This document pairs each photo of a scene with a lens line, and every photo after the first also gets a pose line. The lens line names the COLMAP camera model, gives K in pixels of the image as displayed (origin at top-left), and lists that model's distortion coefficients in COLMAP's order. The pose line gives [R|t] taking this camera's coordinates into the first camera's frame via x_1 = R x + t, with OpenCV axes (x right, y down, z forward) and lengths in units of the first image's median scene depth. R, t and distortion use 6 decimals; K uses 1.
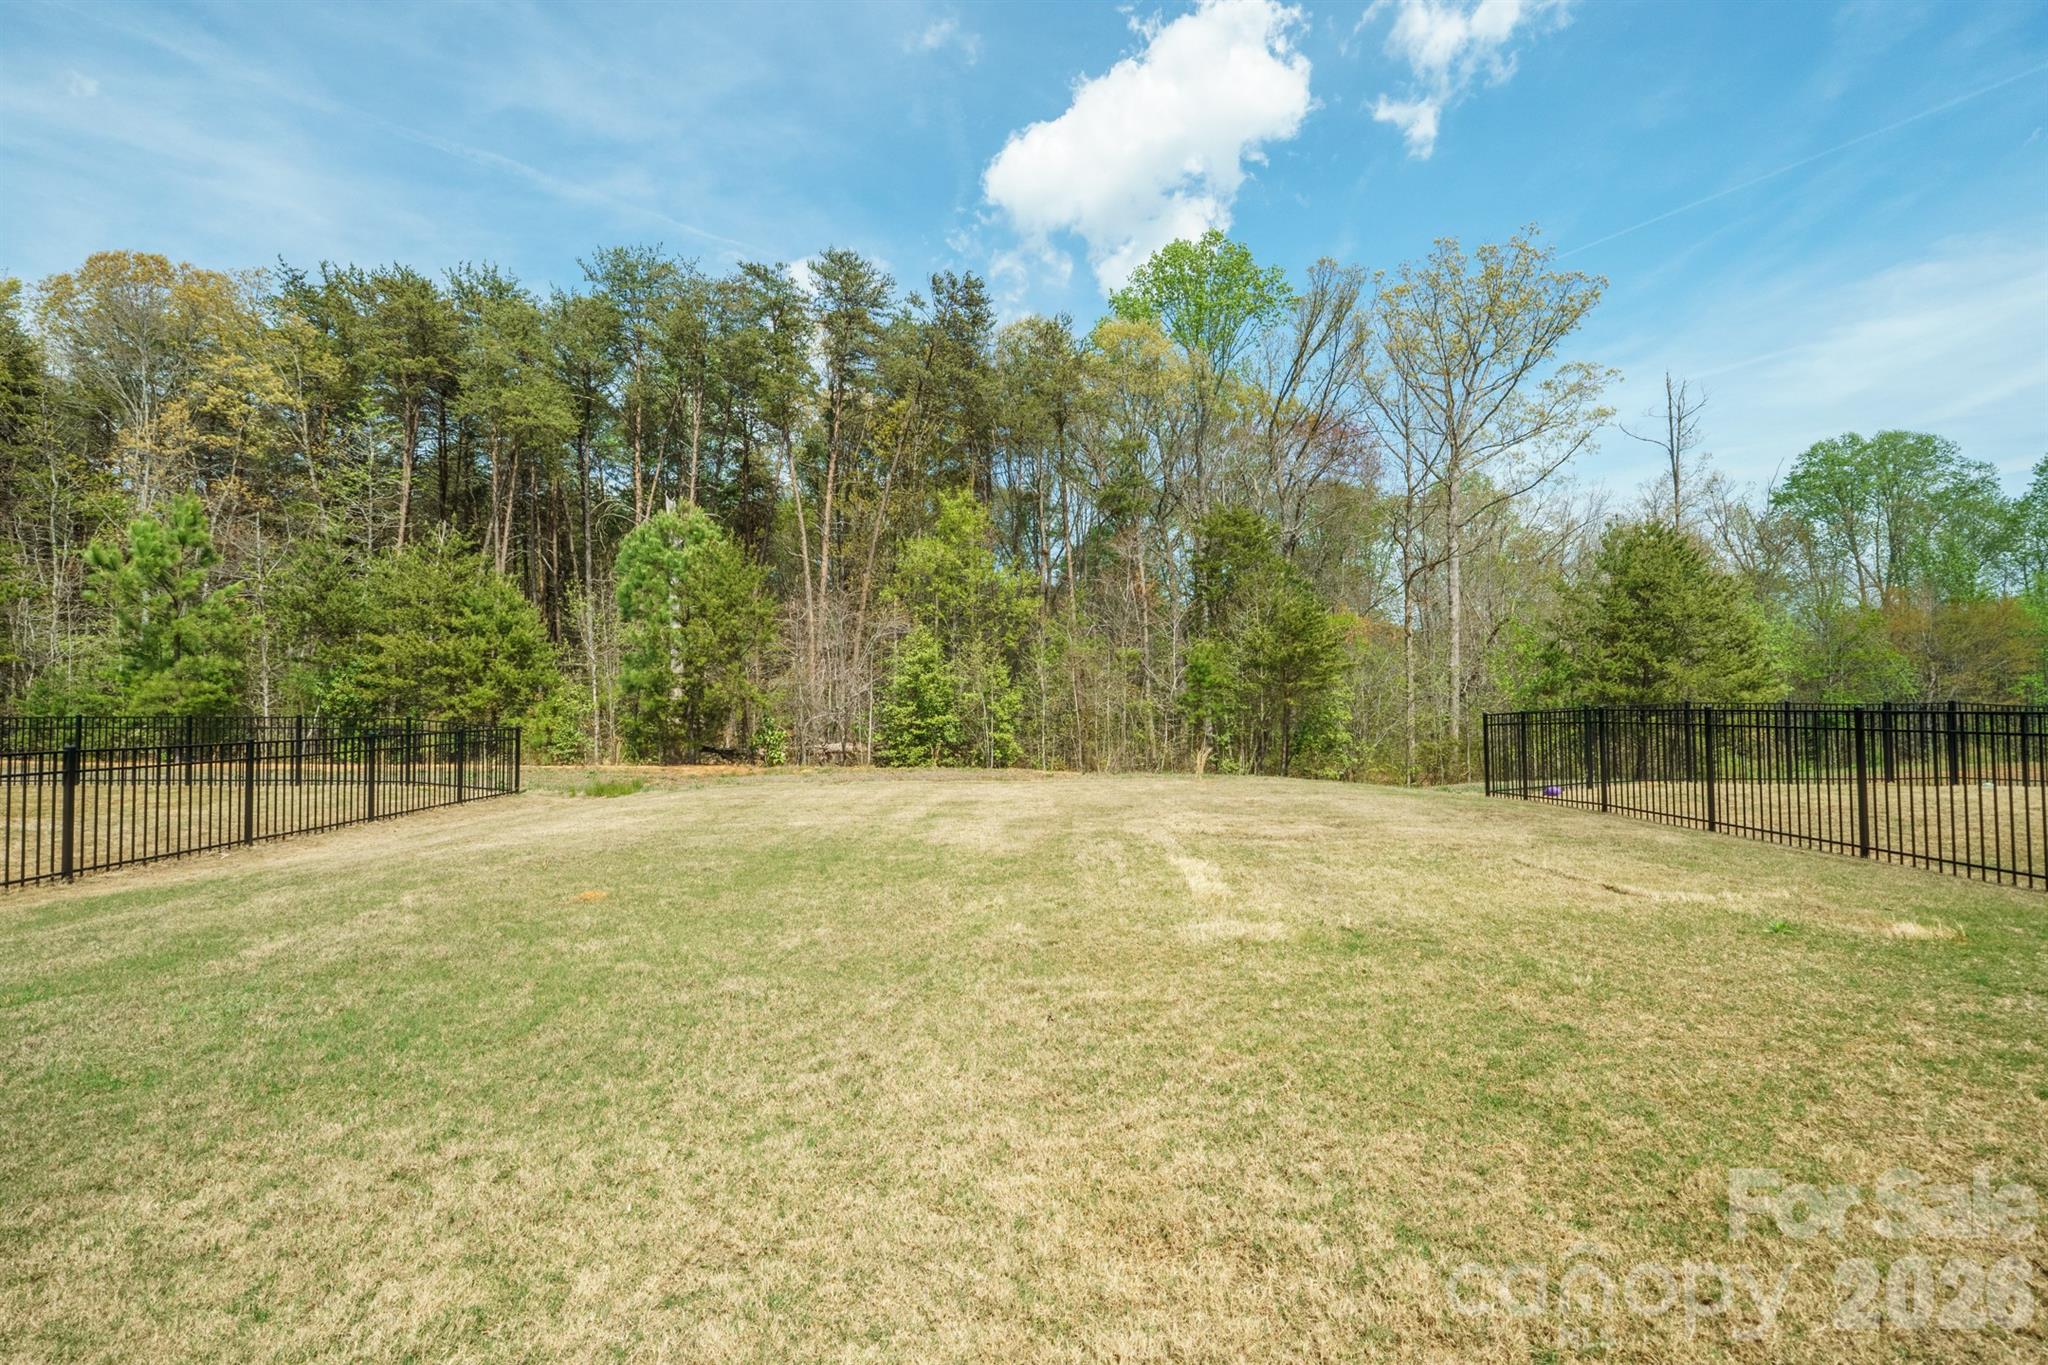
lens RADIAL K [[850.0, 0, 1028.6], [0, 850.0, 670.0], [0, 0, 1]] dist [-0.000710, -0.000209]
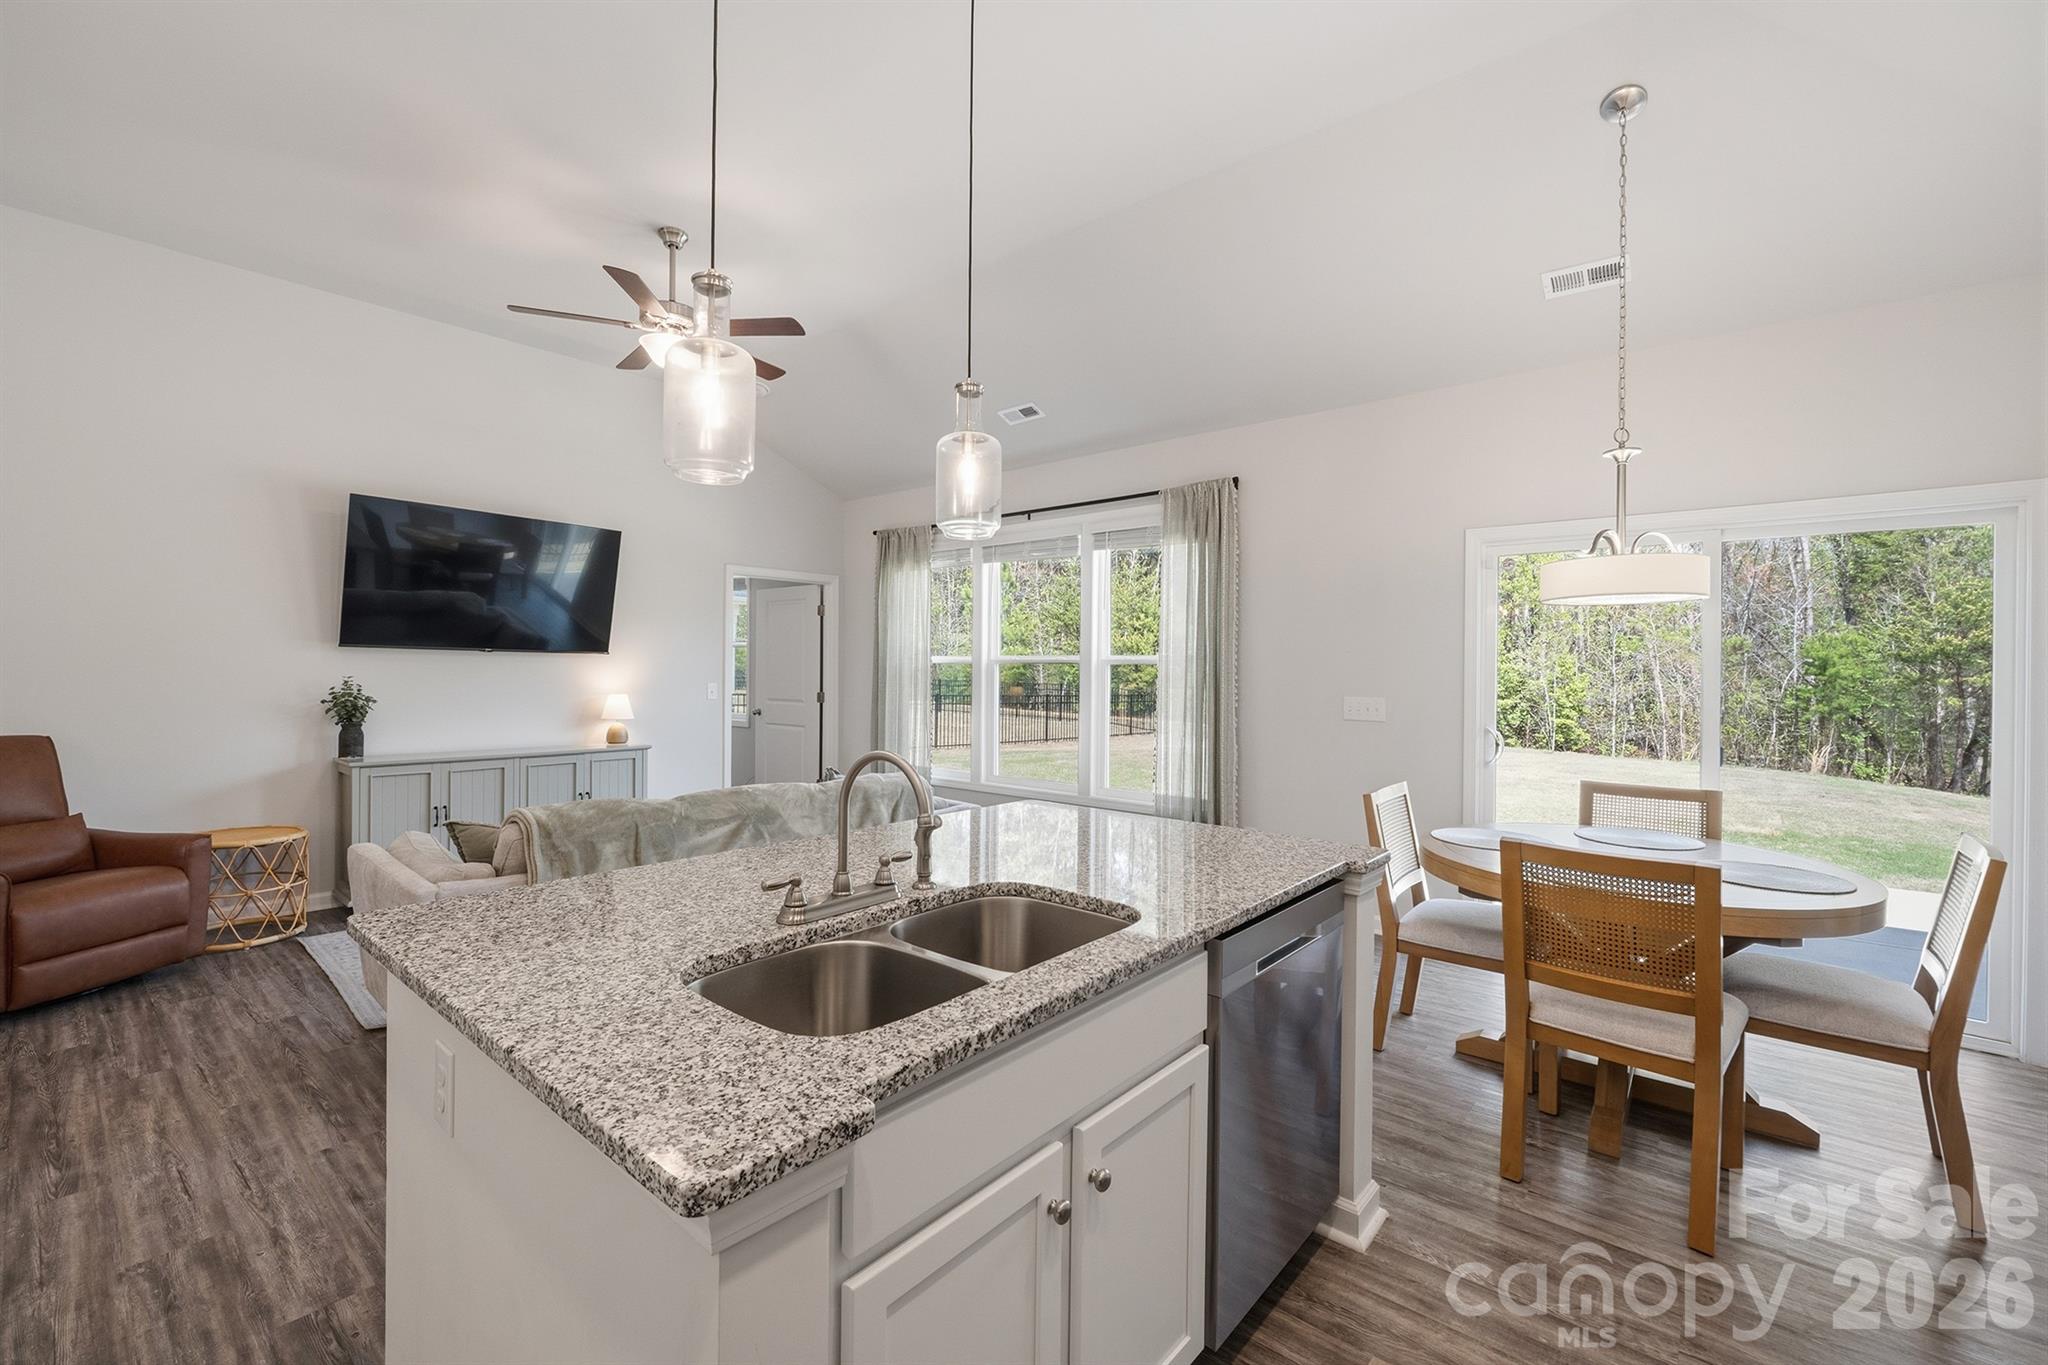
lens RADIAL K [[850.0, 0, 1028.6], [0, 850.0, 670.0], [0, 0, 1]] dist [-0.000710, -0.000209]
pose [[0.742299, 0.016234, -0.669873, 0.183049], [-0.000311, 0.999715, 0.023883, -0.010649], [0.670069, -0.017520, 0.742092, -0.233900]]
